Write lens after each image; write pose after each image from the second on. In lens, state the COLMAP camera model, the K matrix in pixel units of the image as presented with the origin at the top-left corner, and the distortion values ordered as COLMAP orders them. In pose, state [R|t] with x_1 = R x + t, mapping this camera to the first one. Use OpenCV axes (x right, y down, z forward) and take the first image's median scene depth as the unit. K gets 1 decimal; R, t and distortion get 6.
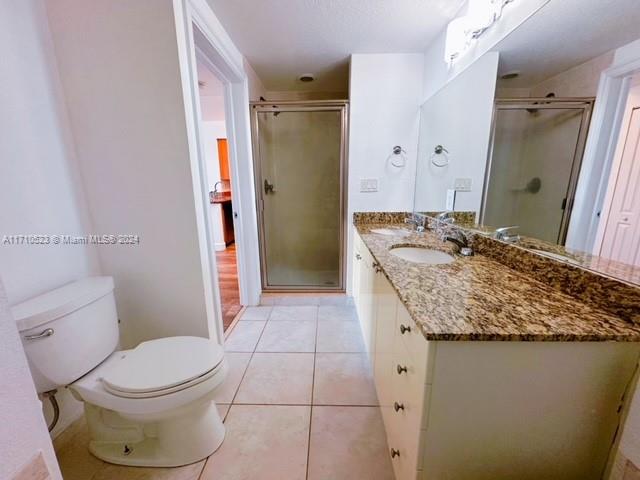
lens RADIAL K [[254.5, 0, 321.1], [0, 254.5, 239.5], [0, 0, 1]] dist [-0.001646, -0.000175]
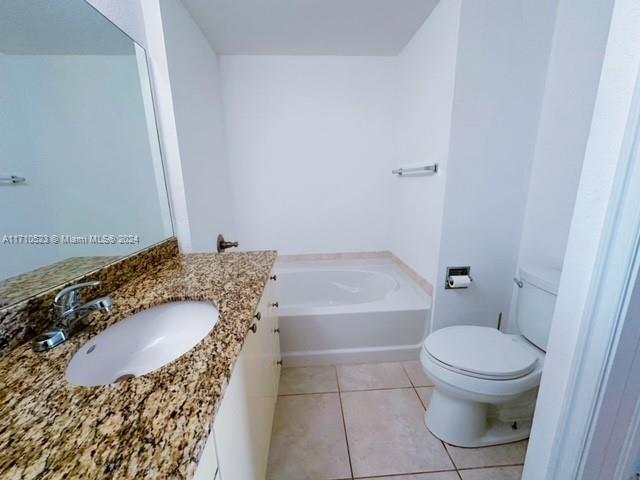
lens RADIAL K [[254.5, 0, 321.4], [0, 254.5, 240.2], [0, 0, 1]] dist [-0.001646, -0.000175]
pose [[-0.995616, 0.048824, -0.079782, 0.124751], [0.009666, 0.902097, 0.431426, -0.451998], [0.093035, 0.428763, -0.898614, 1.969000]]
